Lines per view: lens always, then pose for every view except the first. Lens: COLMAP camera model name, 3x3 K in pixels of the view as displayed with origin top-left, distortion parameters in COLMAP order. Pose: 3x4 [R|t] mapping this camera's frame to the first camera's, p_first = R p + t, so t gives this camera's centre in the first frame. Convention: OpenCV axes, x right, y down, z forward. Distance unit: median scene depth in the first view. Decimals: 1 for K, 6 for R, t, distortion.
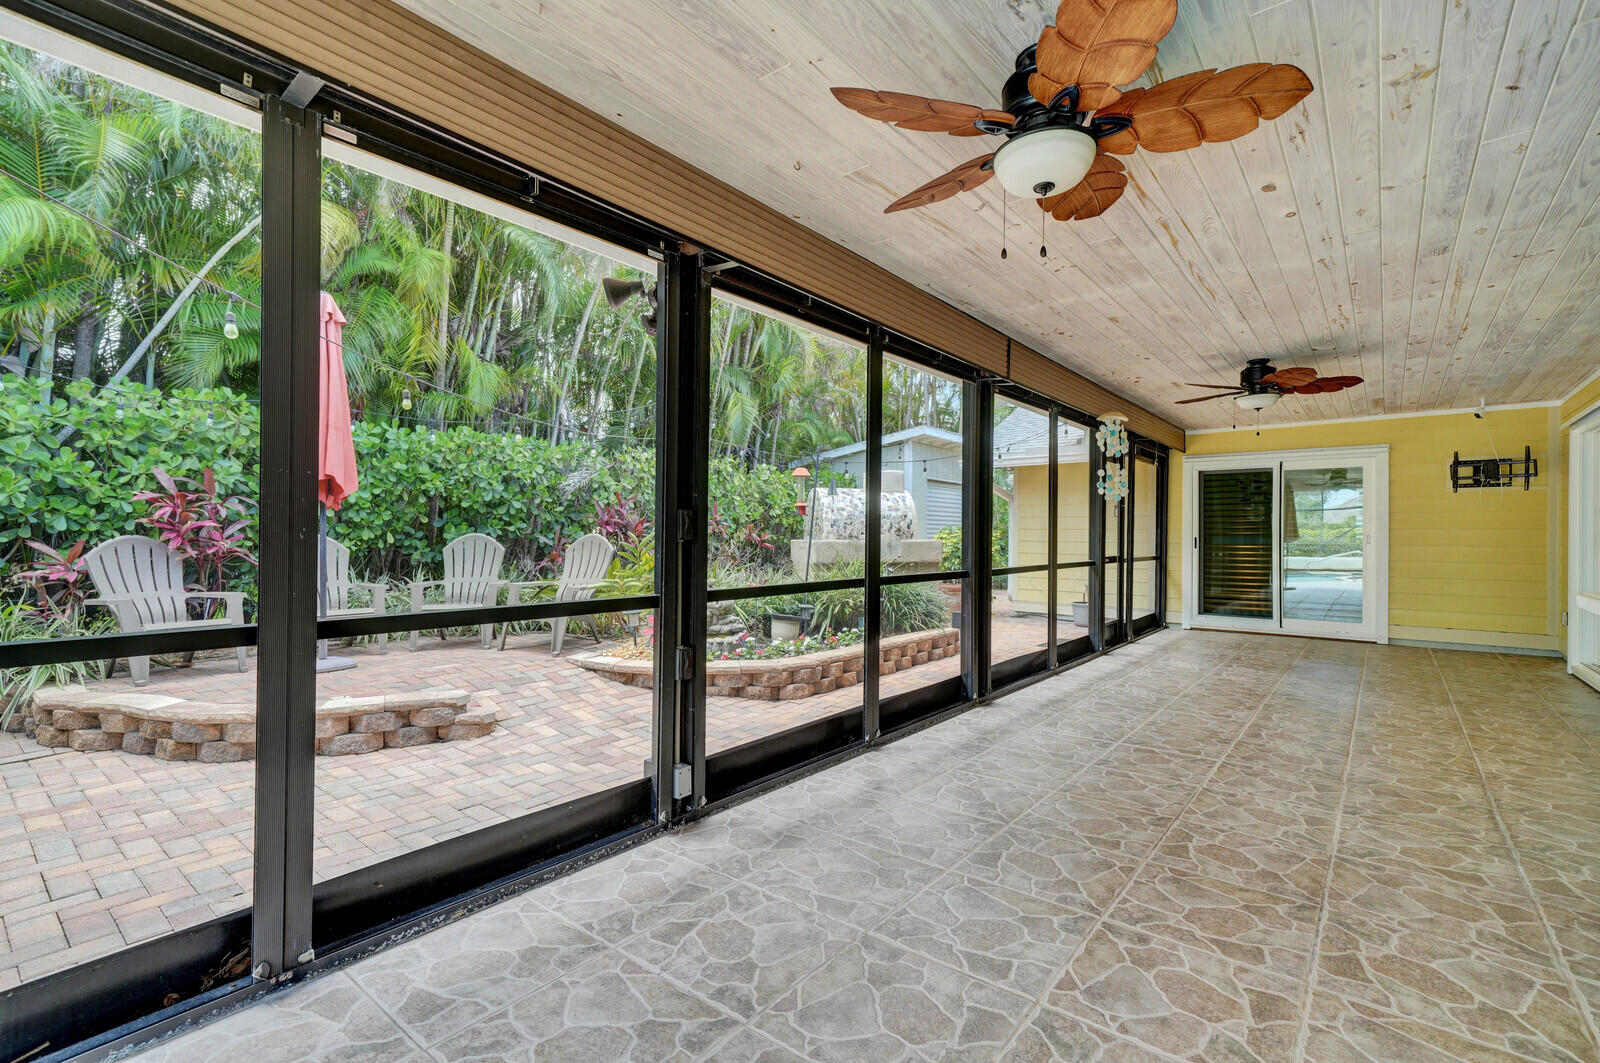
lens RADIAL K [[728.7, 0, 802.3], [0, 728.7, 535.9], [0, 0, 1]] dist [0.012918, 0.003483]
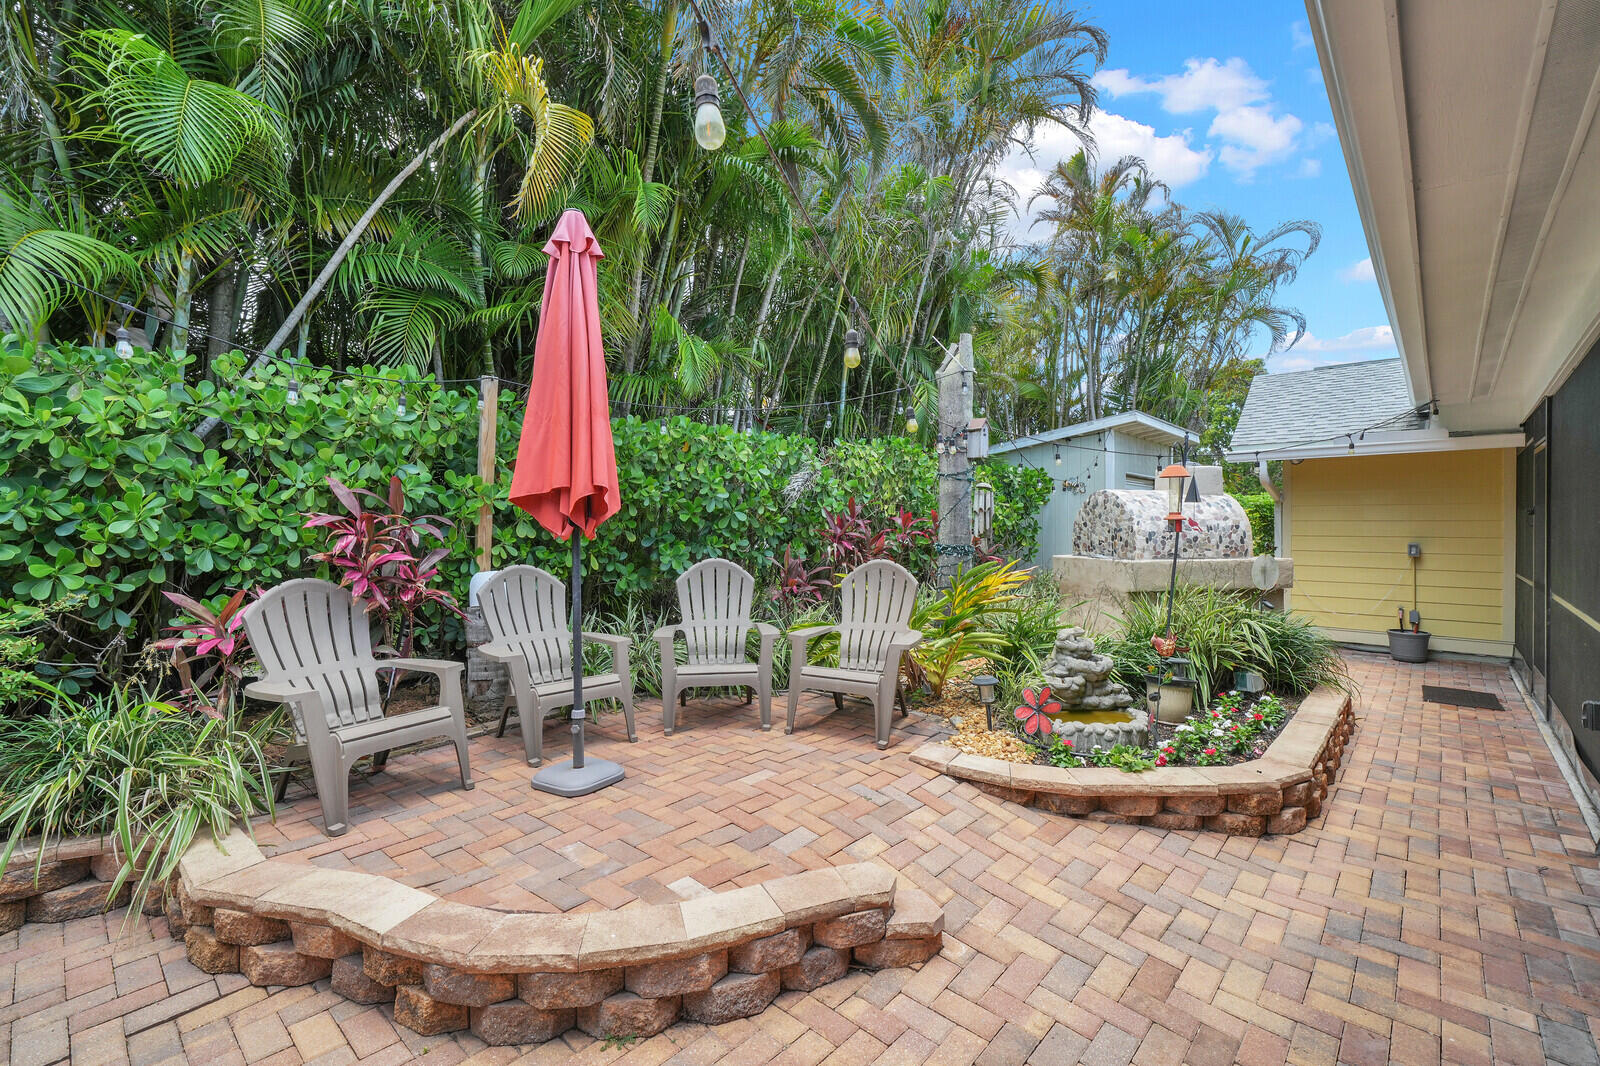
lens RADIAL K [[698.7, 0, 794.8], [0, 698.7, 528.3], [0, 0, 1]] dist [0.010847, 0.000806]
pose [[0.998277, -0.005509, -0.058424, -0.401619], [0.005686, 0.999980, 0.002867, -0.044203], [0.058407, -0.003194, 0.998288, 0.366122]]
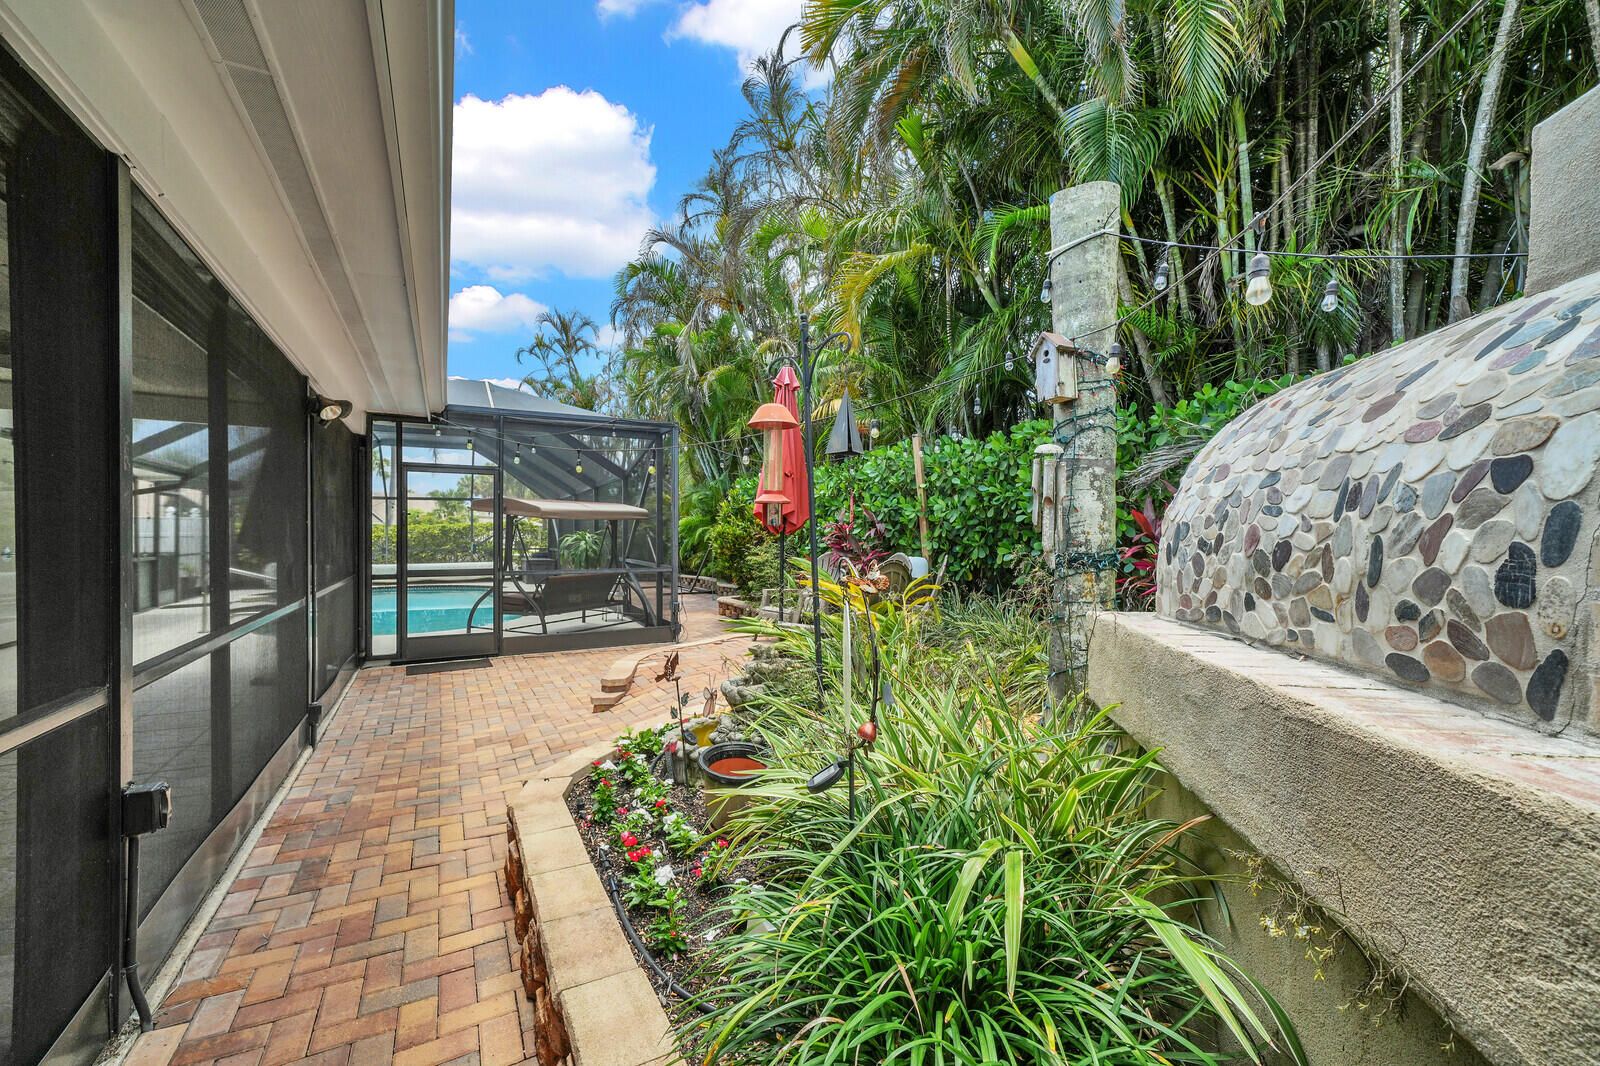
lens RADIAL K [[676.6, 0, 806.4], [0, 676.6, 536.5], [0, 0, 1]] dist [0.002265, -0.001323]
pose [[-0.373351, -0.004424, -0.927680, 0.361114], [-0.007943, 0.999967, -0.001572, -0.026702], [0.927656, 0.006782, -0.373374, 1.349630]]
